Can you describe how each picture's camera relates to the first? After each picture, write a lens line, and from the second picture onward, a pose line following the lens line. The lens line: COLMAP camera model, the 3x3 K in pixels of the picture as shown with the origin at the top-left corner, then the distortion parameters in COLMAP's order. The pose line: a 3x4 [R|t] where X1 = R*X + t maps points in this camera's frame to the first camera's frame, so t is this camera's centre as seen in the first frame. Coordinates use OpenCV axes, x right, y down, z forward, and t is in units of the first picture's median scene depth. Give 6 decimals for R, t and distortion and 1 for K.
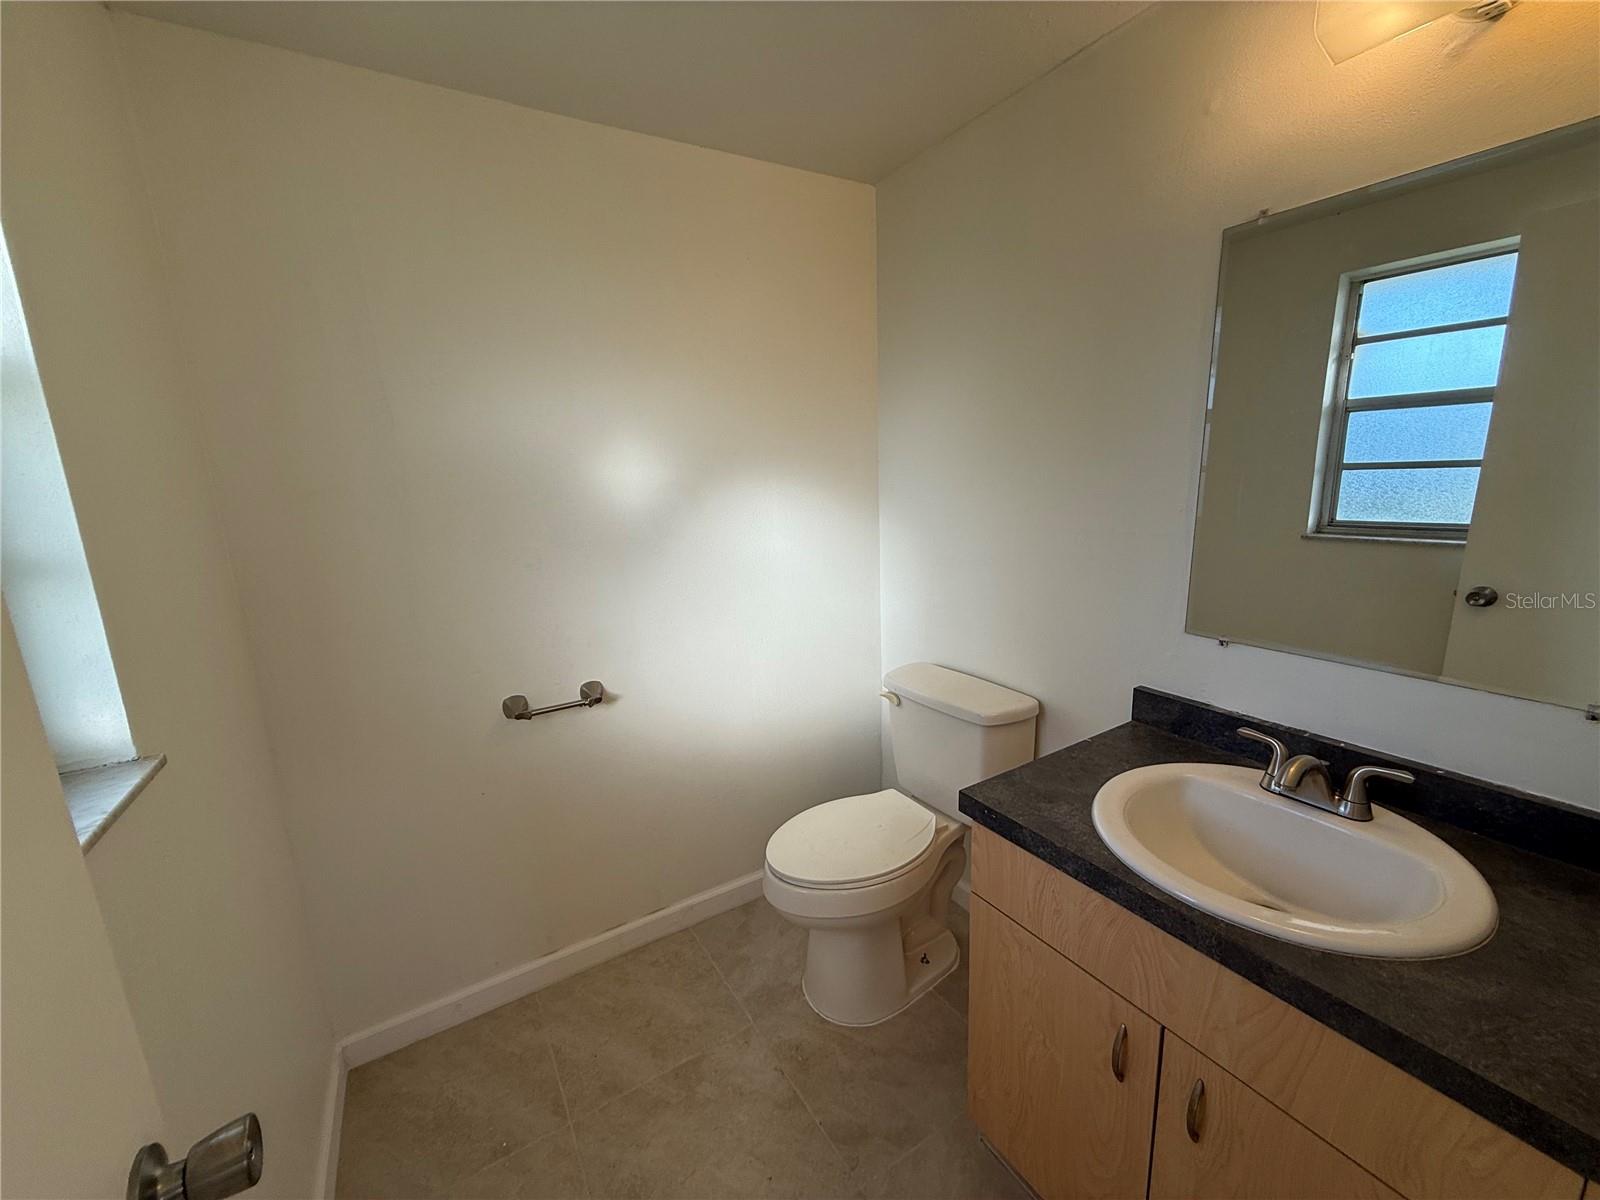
lens RADIAL K [[638.2, 0, 795.0], [0, 638.2, 600.7], [0, 0, 1]] dist [-0.000665, -0.000241]
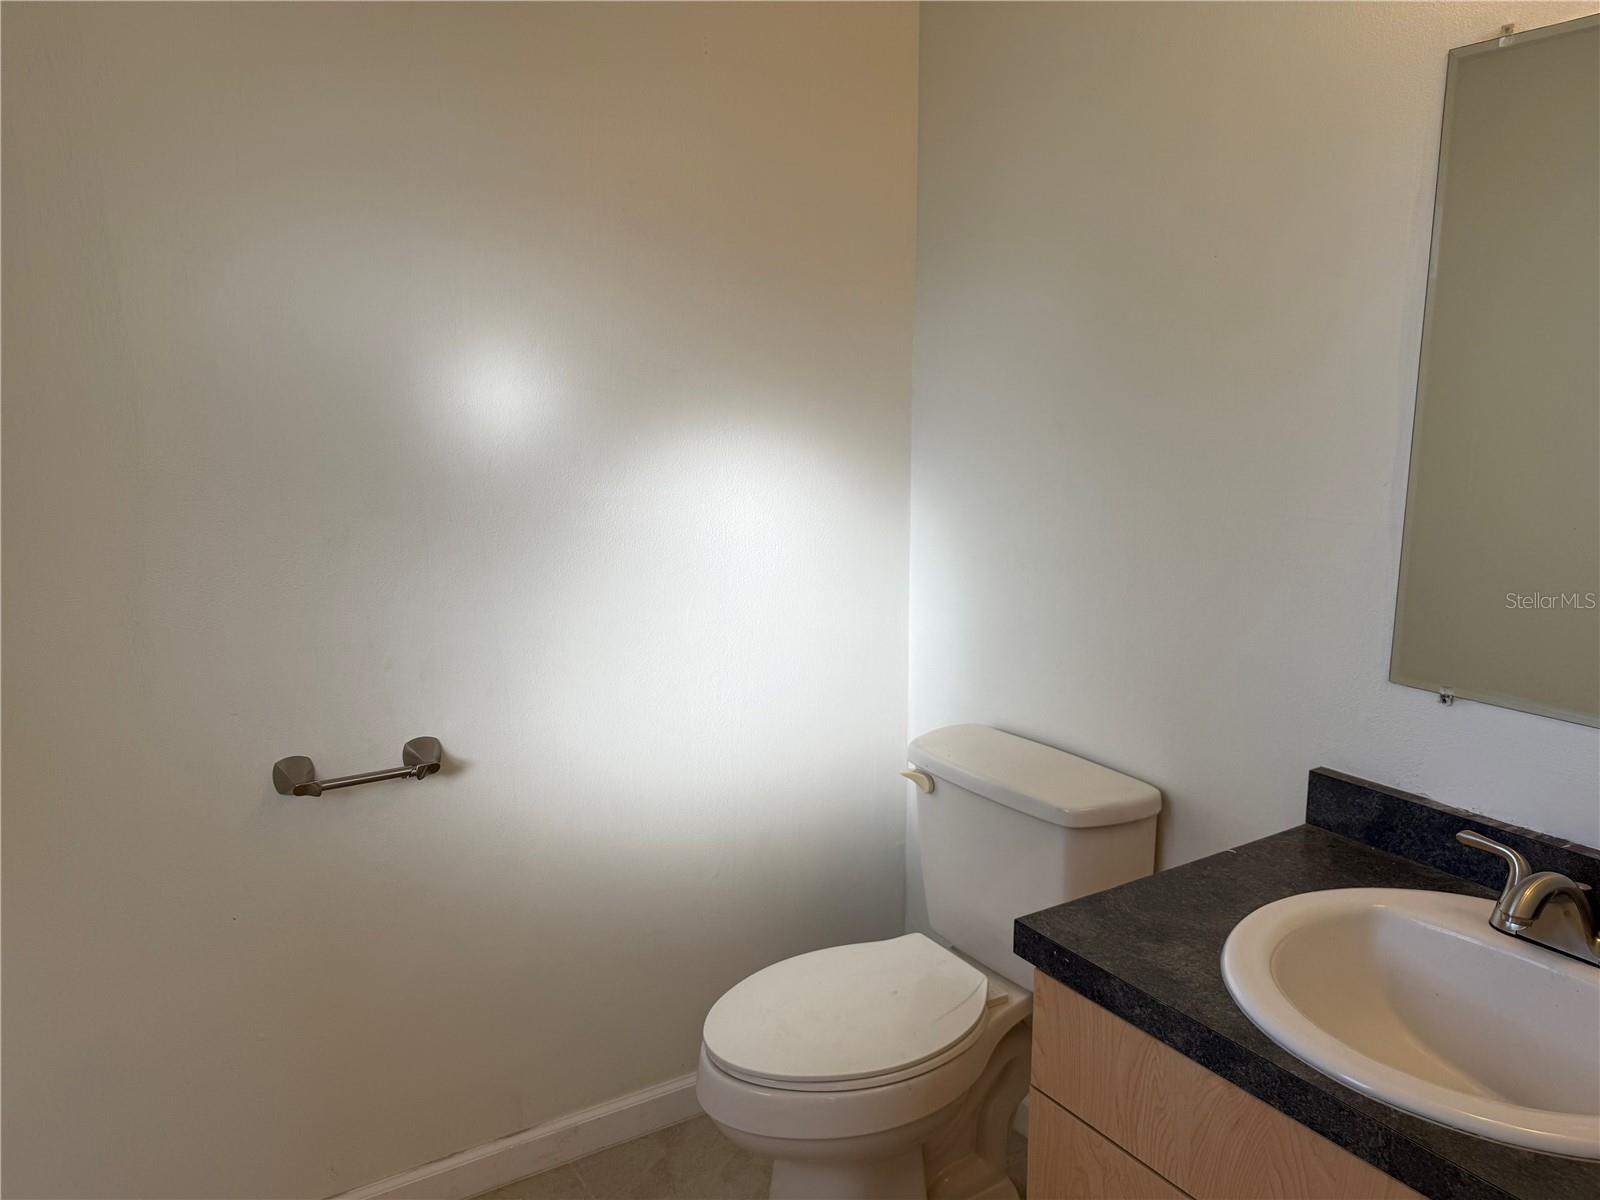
lens RADIAL K [[1122.6, 0, 800.0], [0, 1122.6, 600.0], [0, 0, 1]] dist [0.078003, -0.097032]
pose [[0.999251, 0.030449, 0.023888, 0.009747], [-0.029906, 0.999293, -0.022789, 0.014685], [-0.024565, 0.022057, 0.999455, -0.106229]]
